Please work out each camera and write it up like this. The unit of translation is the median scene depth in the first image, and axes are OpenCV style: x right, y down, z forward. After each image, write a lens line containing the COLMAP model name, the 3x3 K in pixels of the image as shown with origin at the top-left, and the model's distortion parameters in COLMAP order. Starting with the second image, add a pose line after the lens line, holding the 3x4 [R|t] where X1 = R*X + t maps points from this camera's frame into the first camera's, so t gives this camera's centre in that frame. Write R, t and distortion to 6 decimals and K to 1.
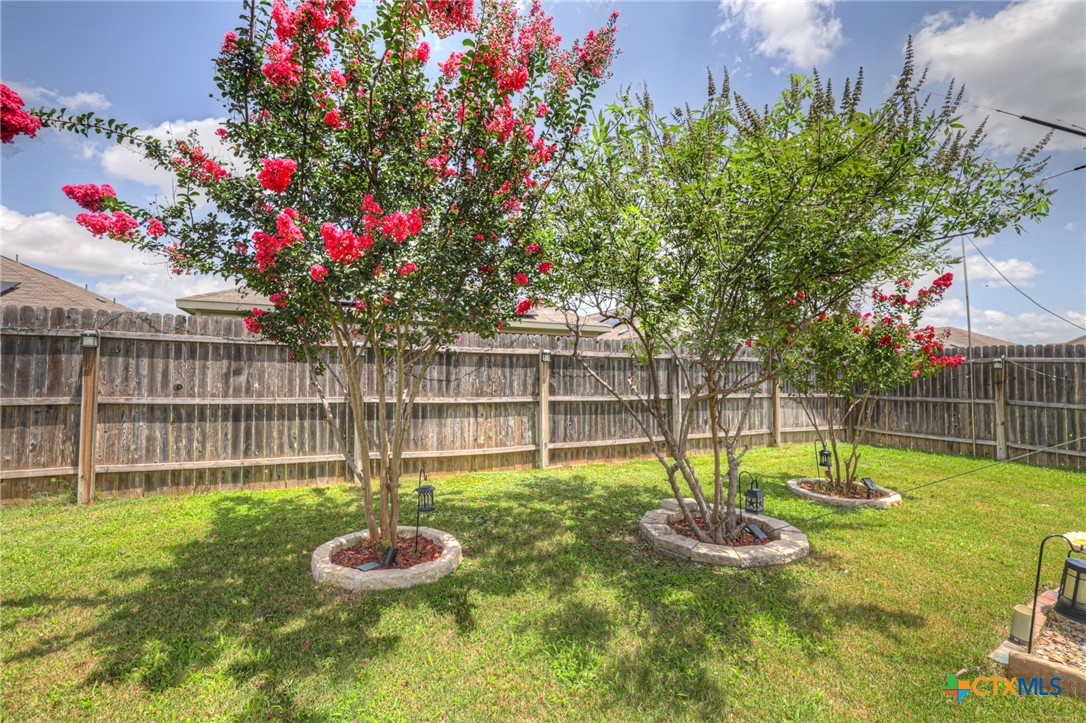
lens RADIAL K [[469.1, 0, 536.2], [0, 469.1, 360.7], [0, 0, 1]] dist [-0.000409, 0.002255]
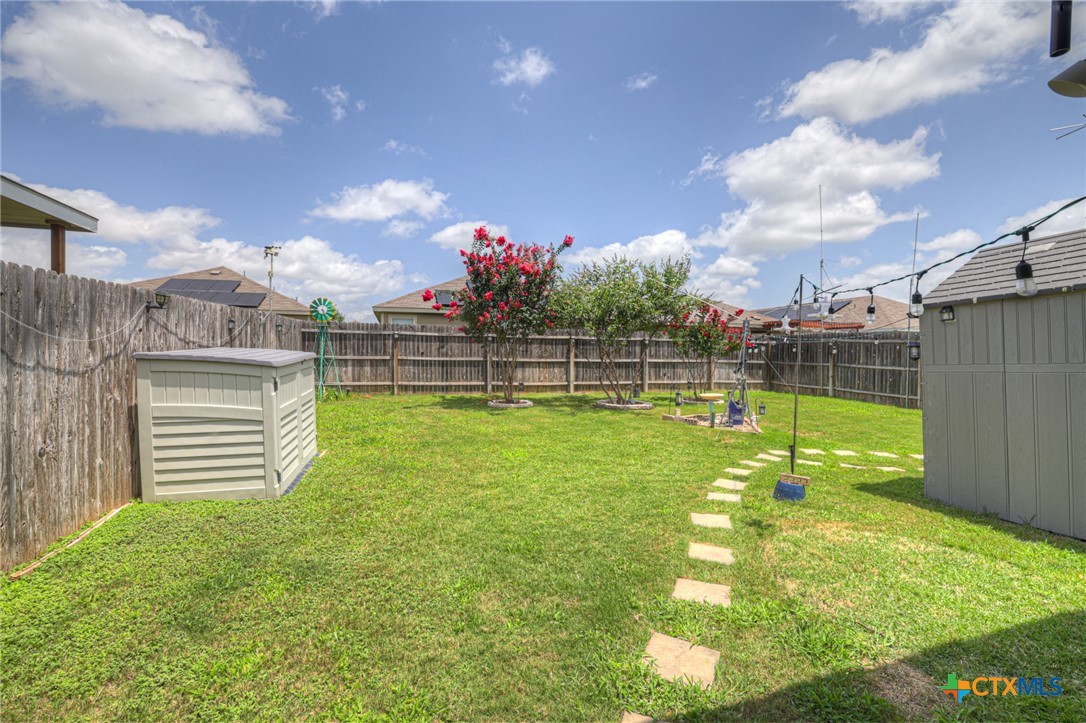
lens RADIAL K [[469.1, 0, 544.5], [0, 469.1, 354.5], [0, 0, 1]] dist [-0.000409, 0.002255]
pose [[0.990661, 0.003089, -0.136312, 0.196703], [0.002327, 0.999215, 0.039557, -0.029036], [0.136327, -0.039505, 0.989876, -1.174359]]
